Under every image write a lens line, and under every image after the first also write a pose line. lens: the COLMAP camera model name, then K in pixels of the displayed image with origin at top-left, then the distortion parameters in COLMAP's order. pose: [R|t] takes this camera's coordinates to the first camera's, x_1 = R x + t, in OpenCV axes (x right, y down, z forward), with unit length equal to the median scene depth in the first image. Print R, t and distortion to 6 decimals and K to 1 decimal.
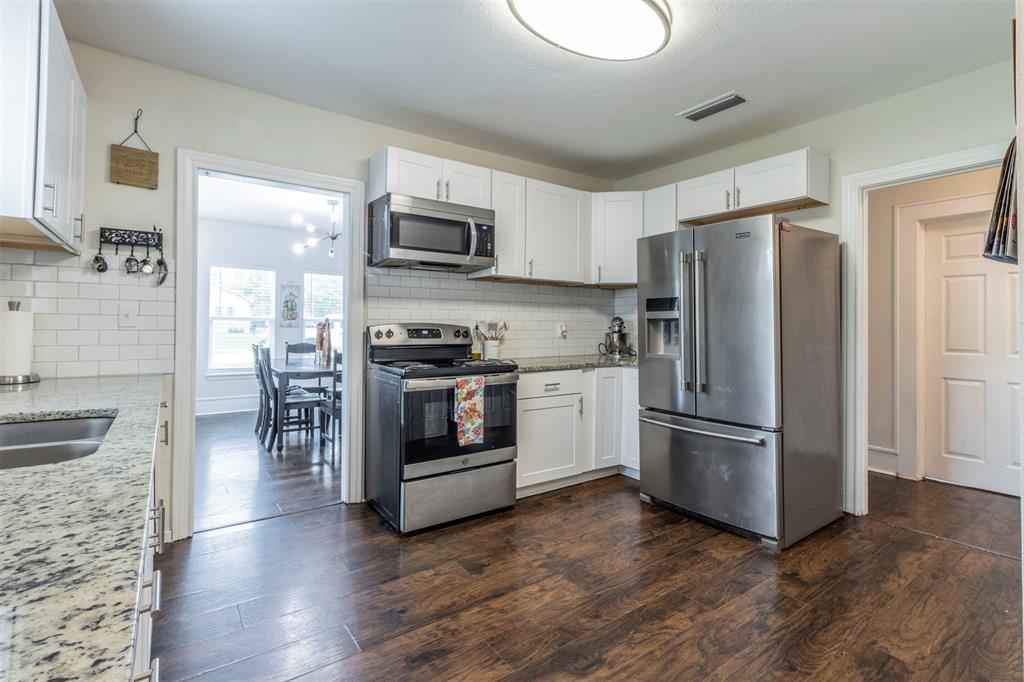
lens RADIAL K [[478.4, 0, 509.7], [0, 478.4, 319.5], [0, 0, 1]] dist [0.000713, 0.000430]
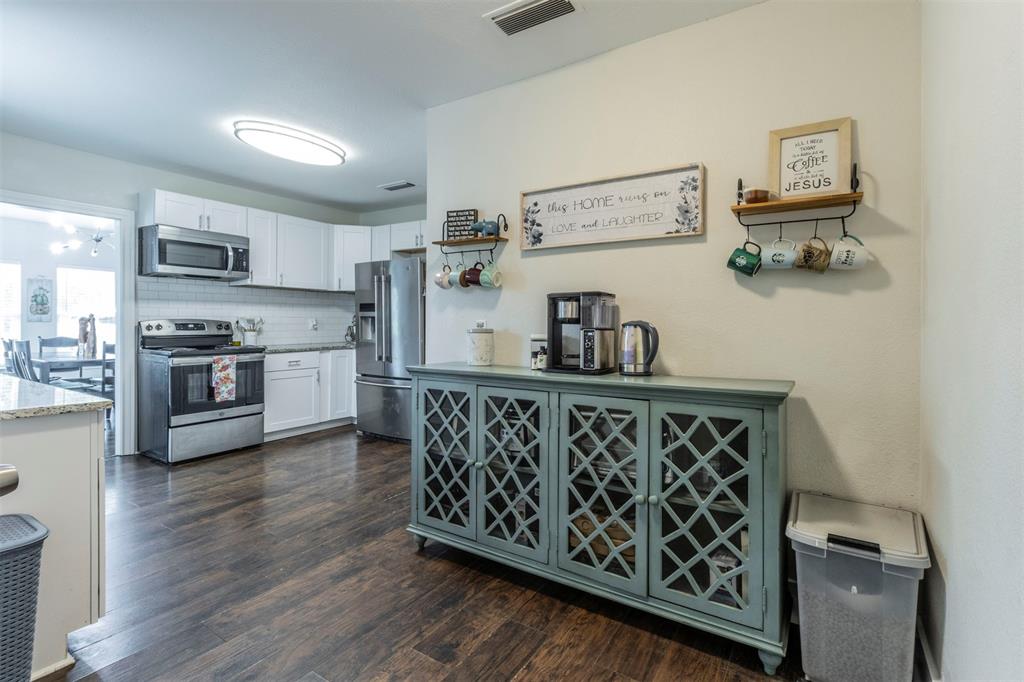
lens RADIAL K [[478.4, 0, 512.9], [0, 478.4, 324.9], [0, 0, 1]] dist [0.000713, 0.000430]
pose [[0.927681, -0.003077, 0.373362, 0.168218], [-0.005683, 0.999734, 0.022359, -0.011625], [-0.373331, -0.022863, 0.927416, -0.613205]]
